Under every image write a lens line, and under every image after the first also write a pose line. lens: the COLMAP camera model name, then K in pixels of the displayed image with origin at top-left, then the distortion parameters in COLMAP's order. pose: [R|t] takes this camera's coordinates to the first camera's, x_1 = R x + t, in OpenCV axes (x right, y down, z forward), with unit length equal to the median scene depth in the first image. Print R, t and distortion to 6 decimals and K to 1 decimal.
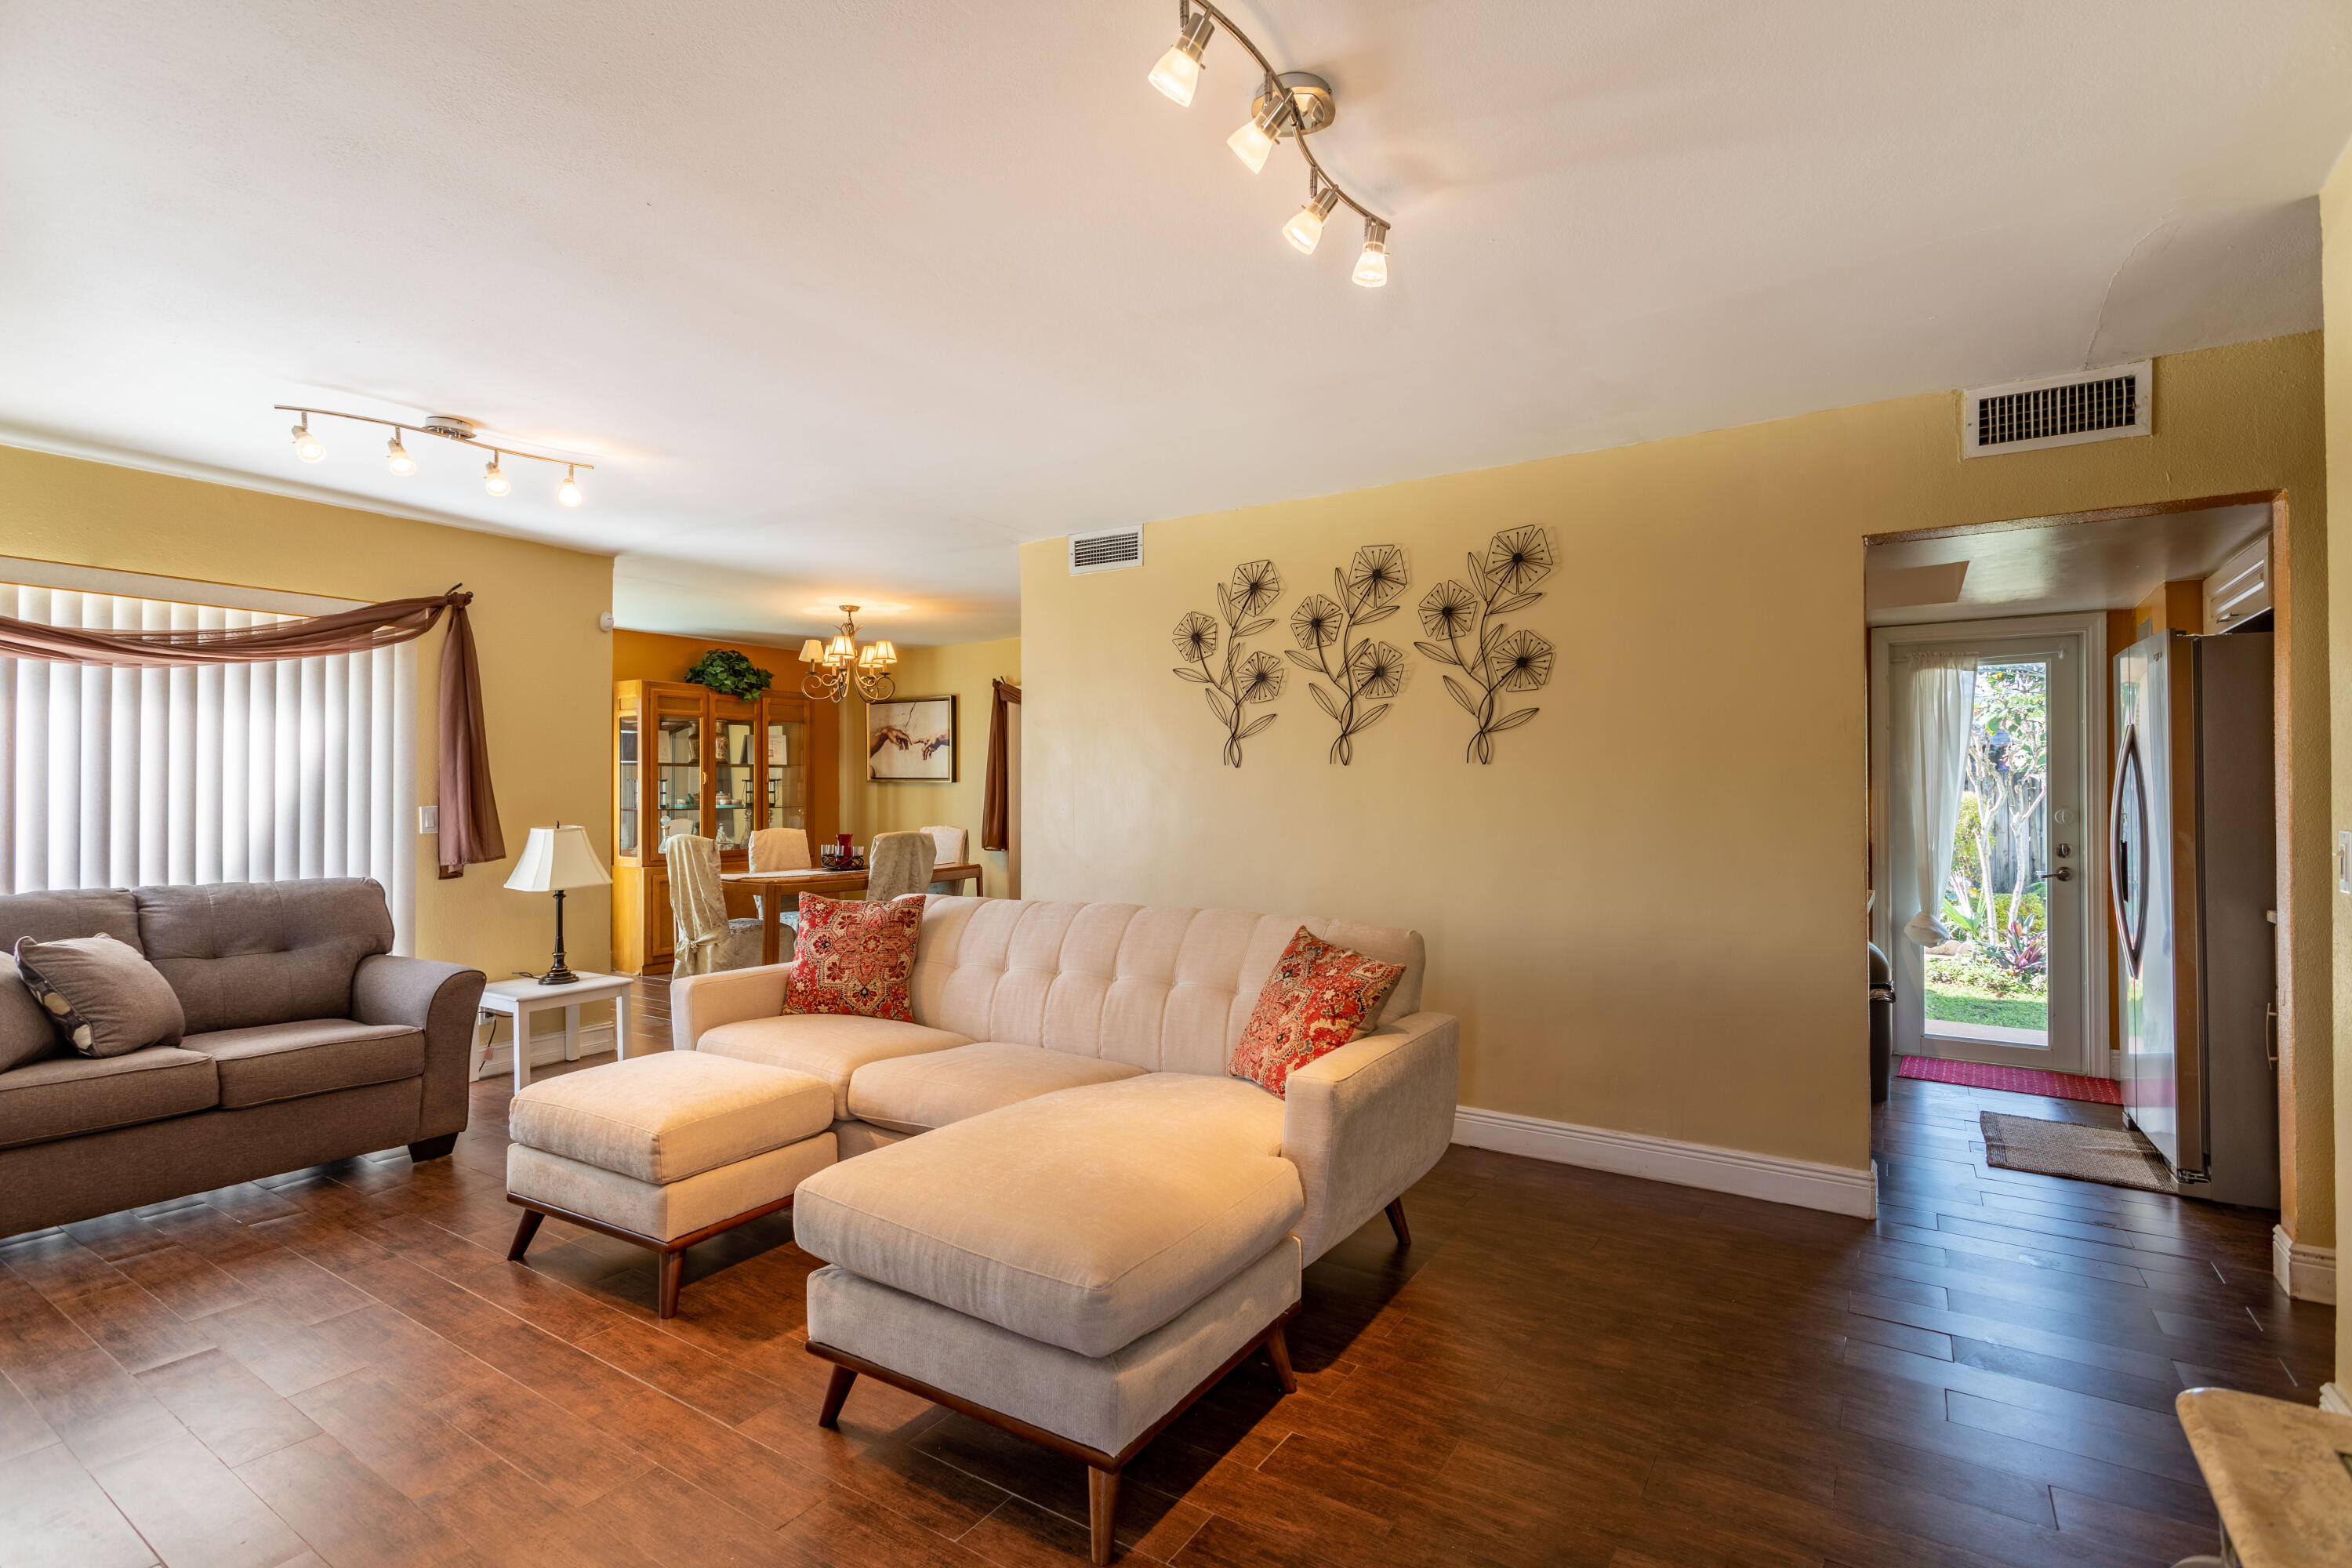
lens RADIAL K [[1116.4, 0, 1168.4], [0, 1116.4, 778.0], [0, 0, 1]] dist [0.002464, 0.003329]
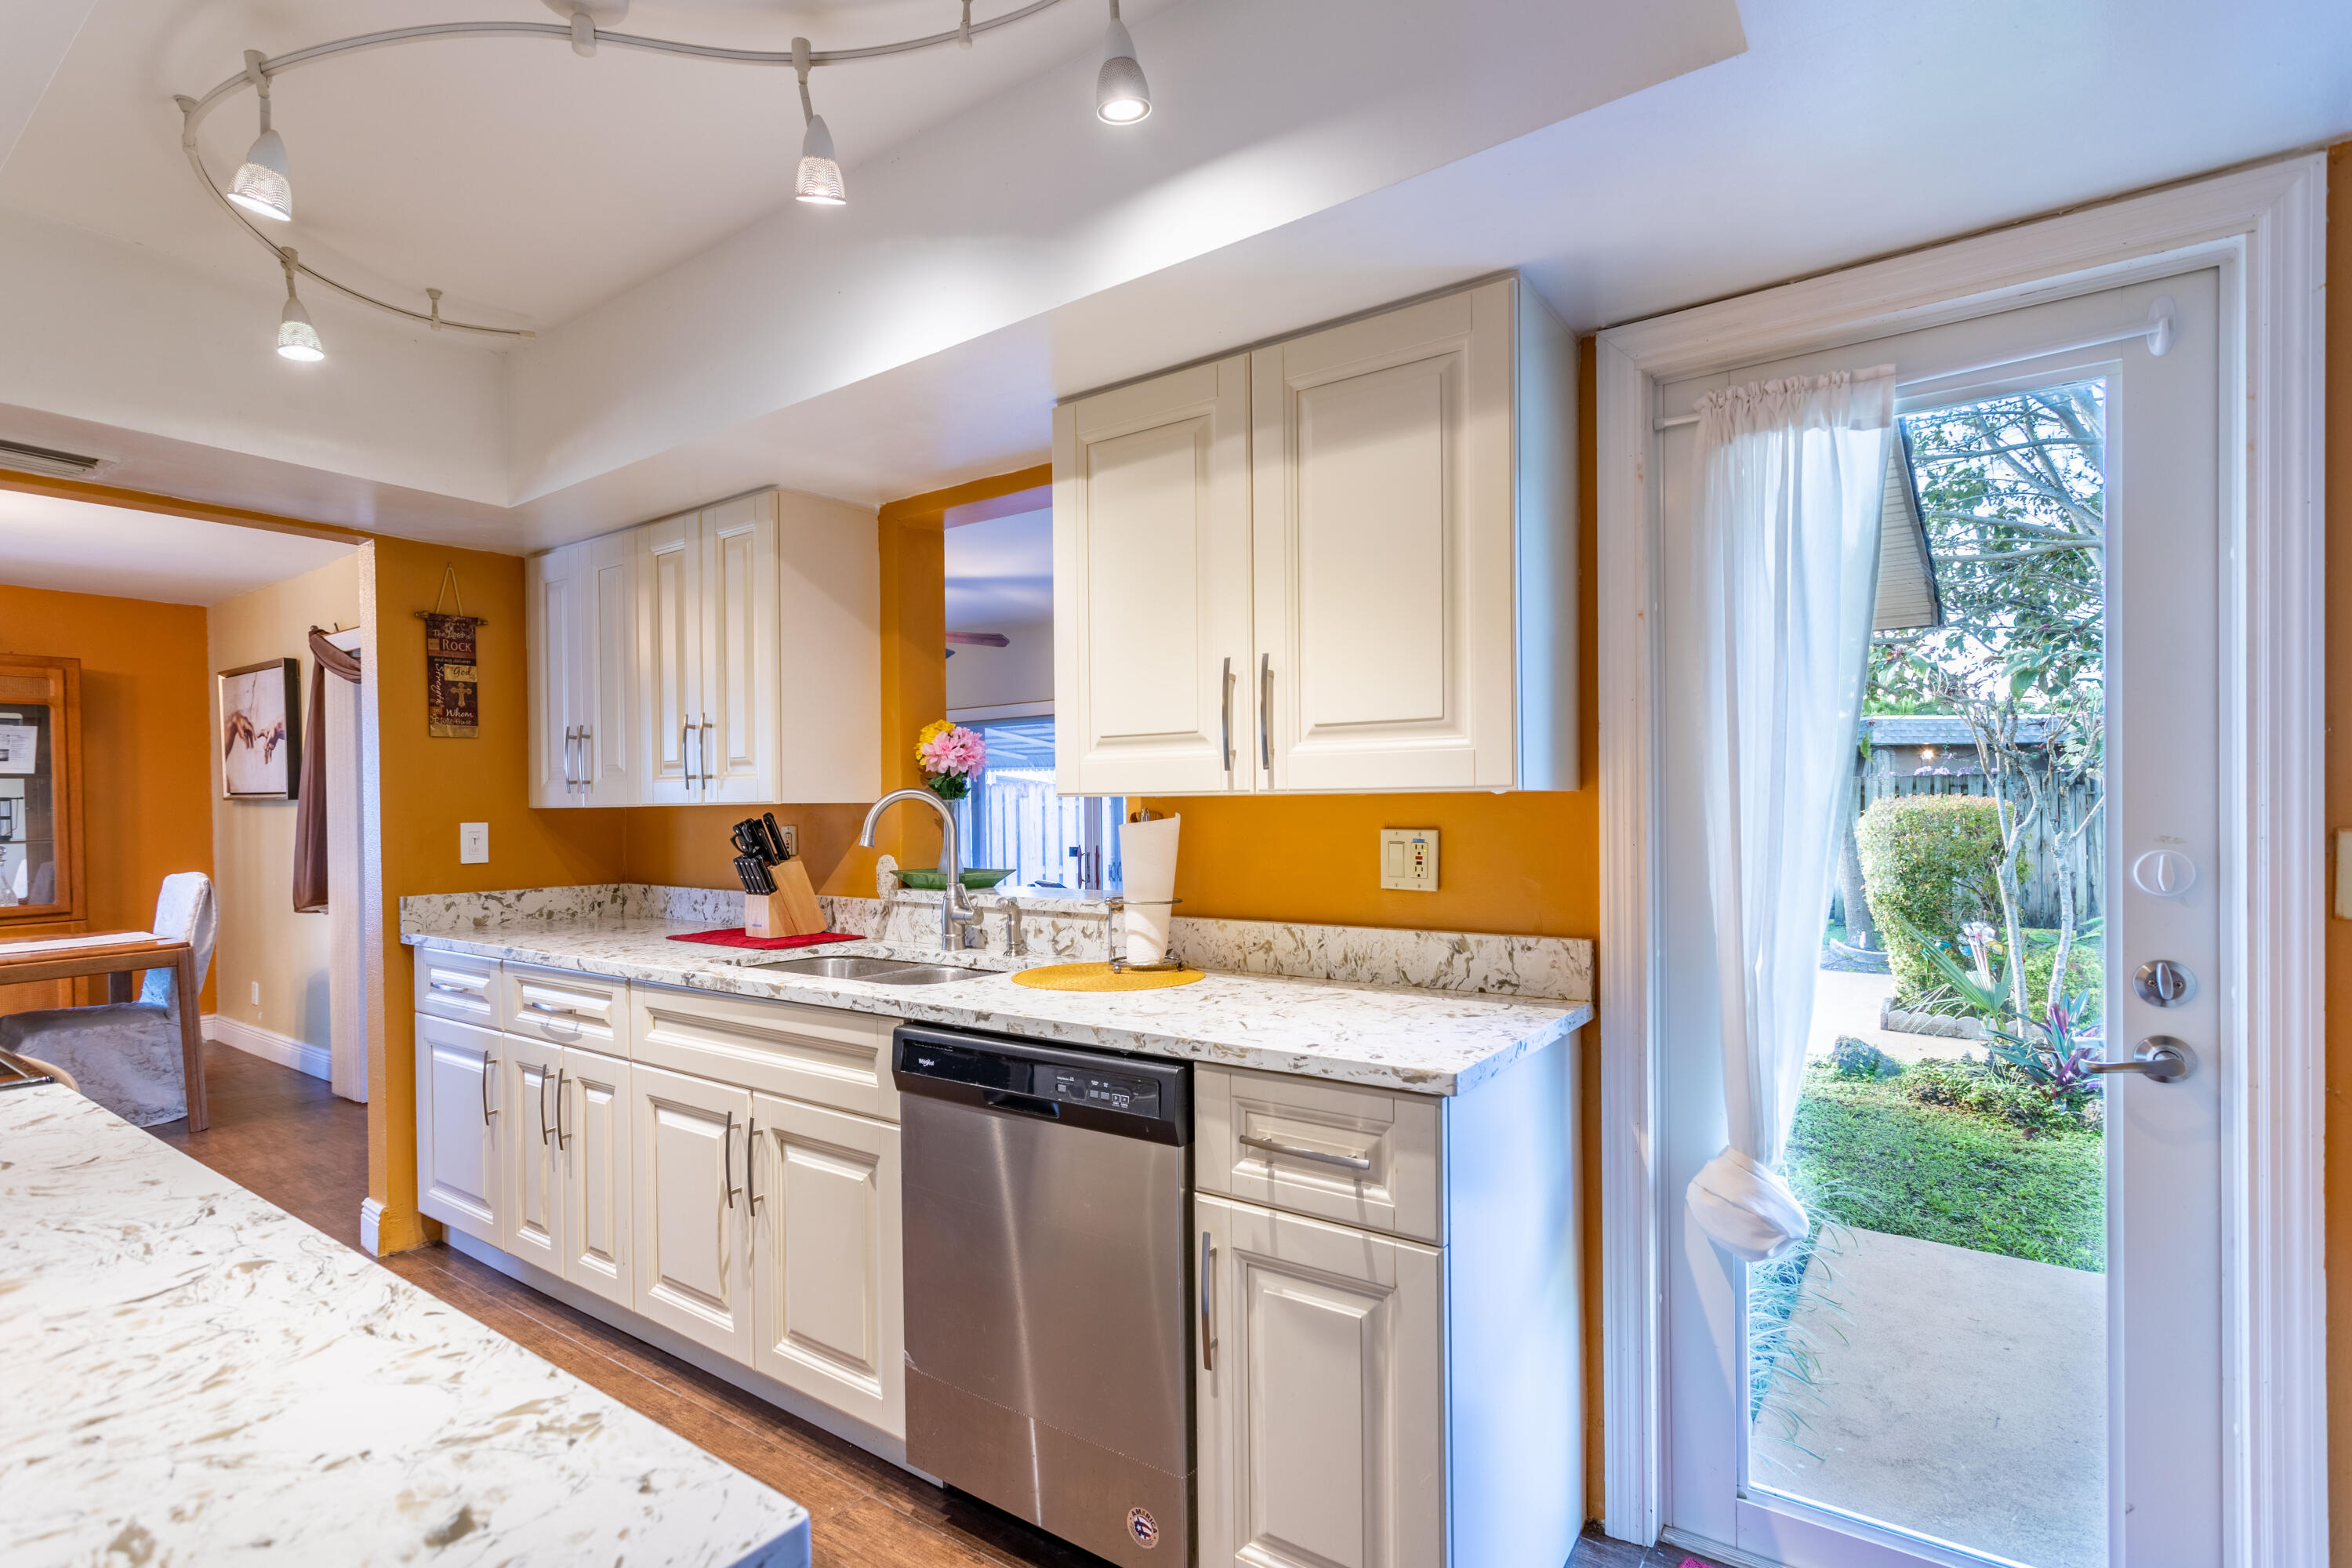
lens RADIAL K [[1116.4, 0, 1182.1], [0, 1116.4, 805.5], [0, 0, 1]] dist [0.002464, 0.003329]
pose [[0.999595, -0.011013, -0.026252, 0.570956], [0.011317, 0.999870, 0.011473, 0.010322], [0.026123, -0.011765, 0.999590, 0.726614]]
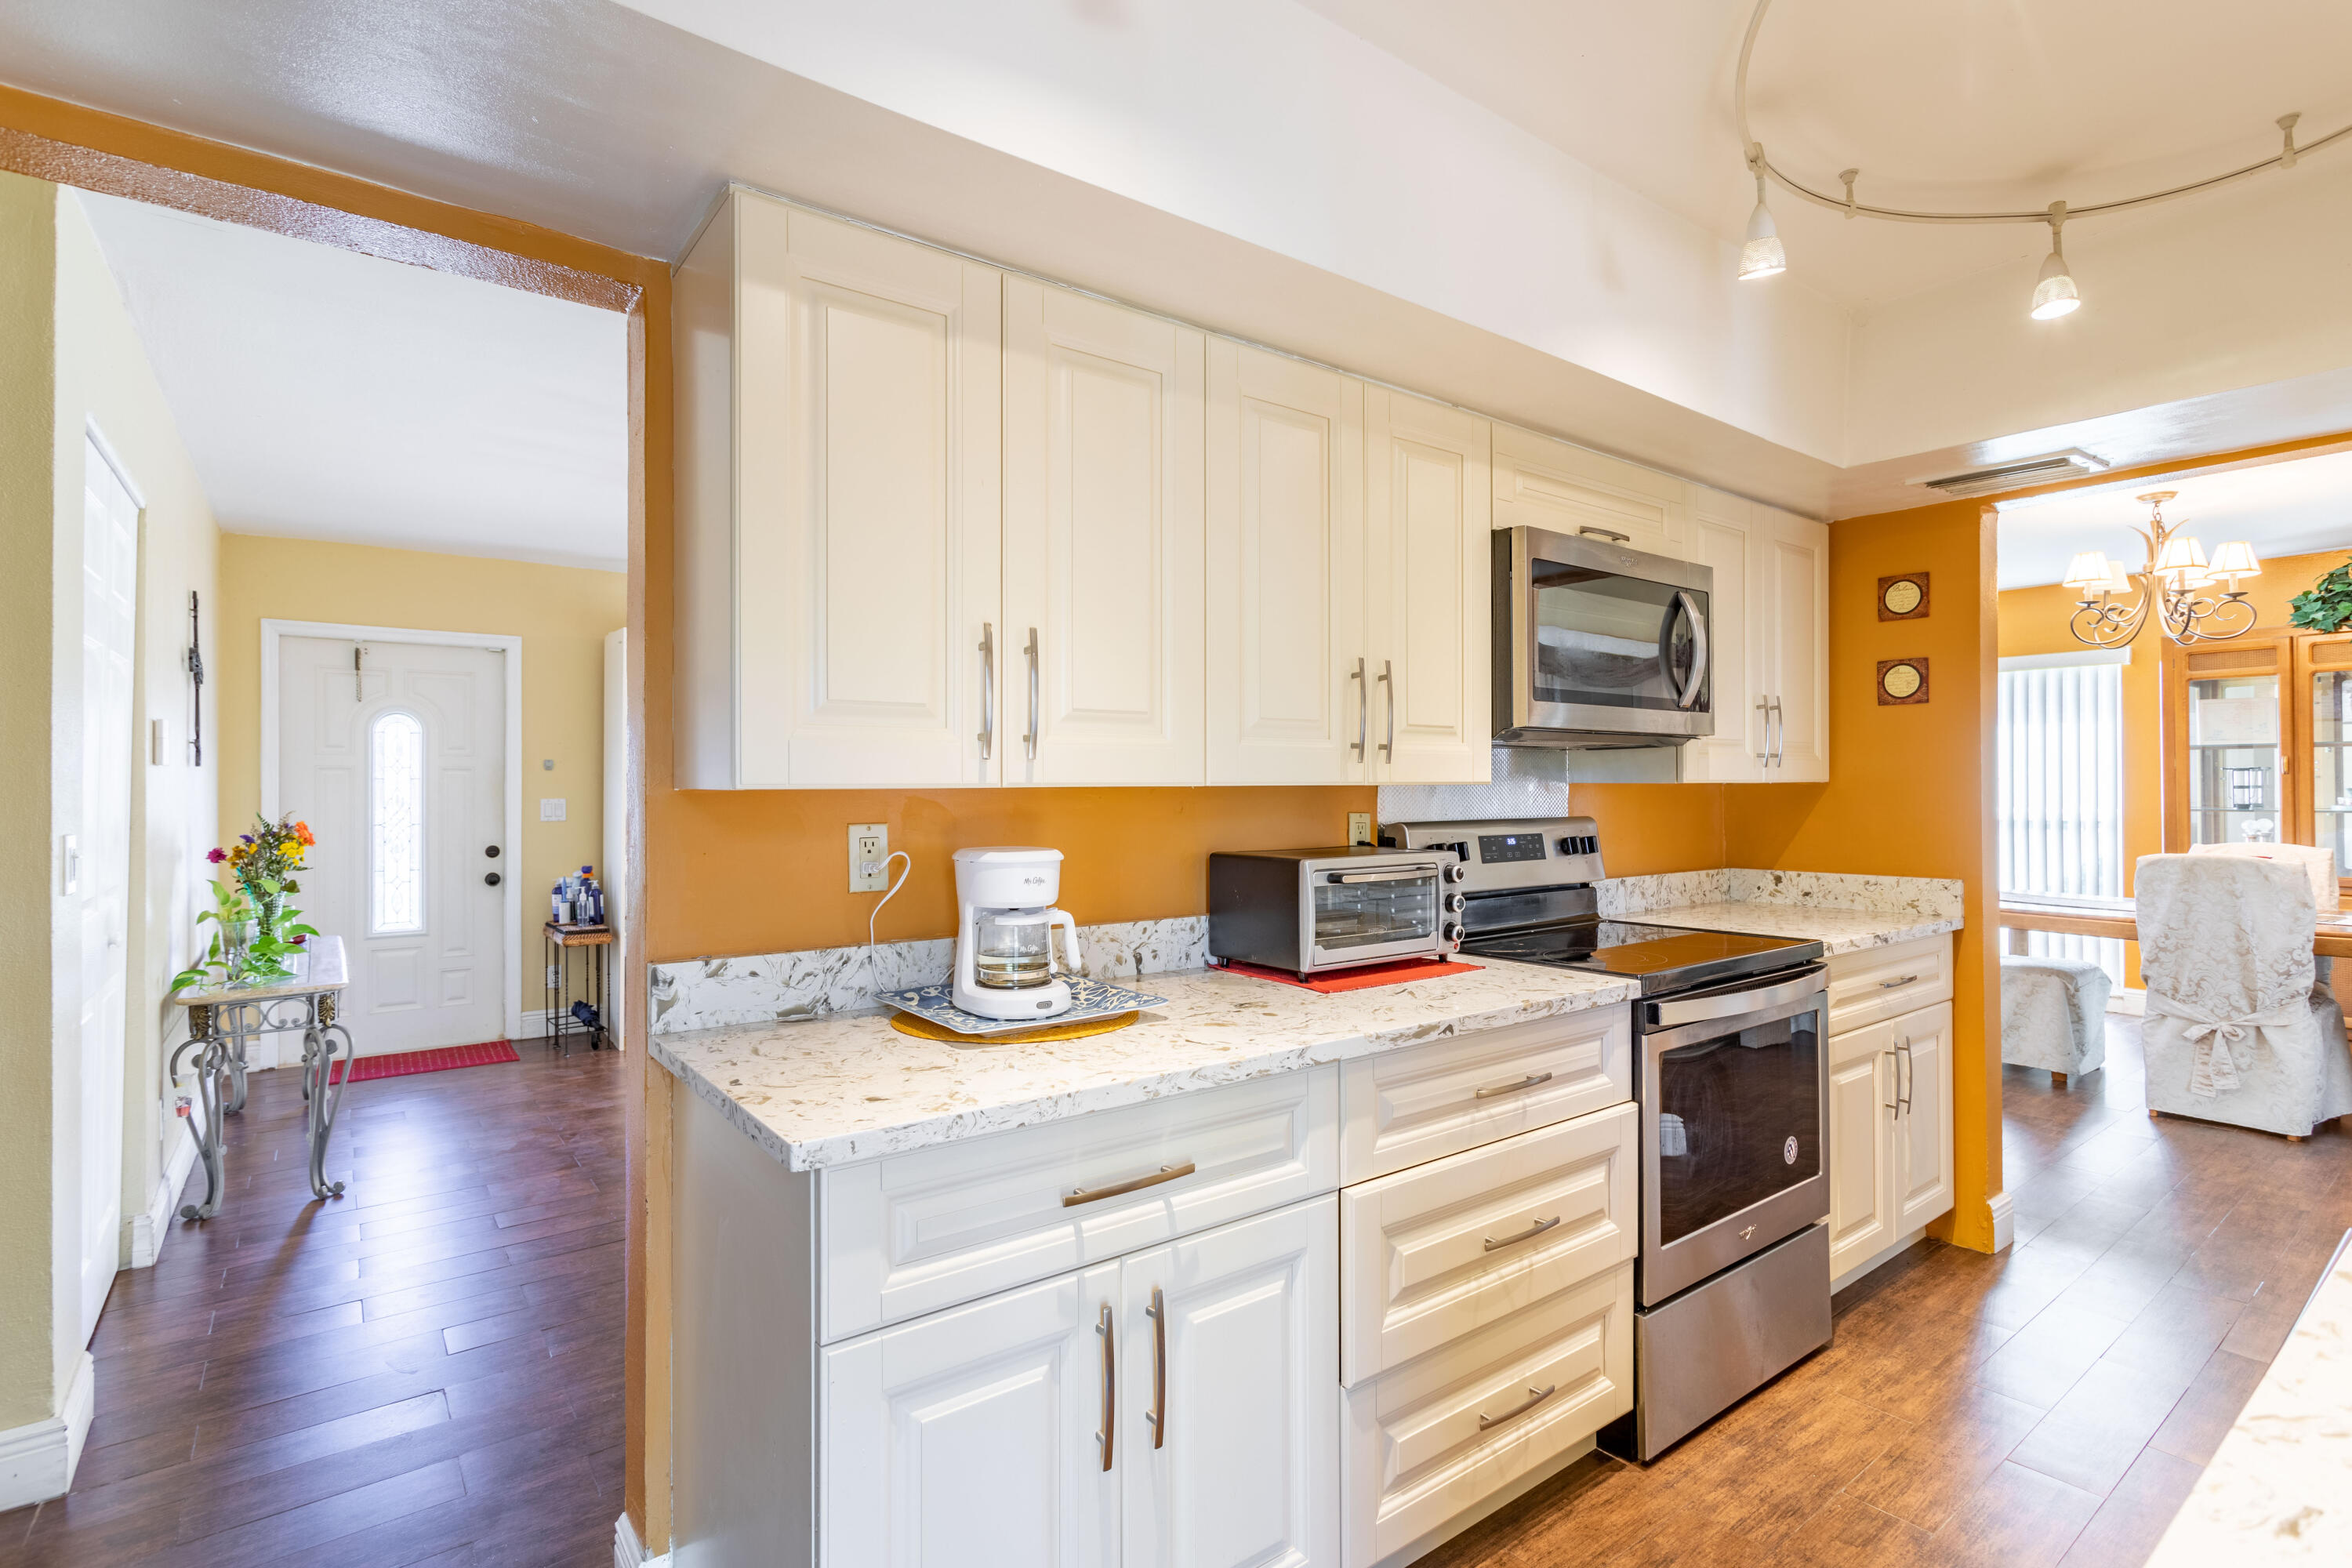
lens RADIAL K [[1116.4, 0, 1171.2], [0, 1116.4, 777.2], [0, 0, 1]] dist [0.002464, 0.003329]
pose [[-0.334729, -0.006414, -0.942293, 0.726209], [0.014682, 0.999820, -0.012022, 0.009593], [0.942200, -0.017859, -0.334574, 0.996463]]
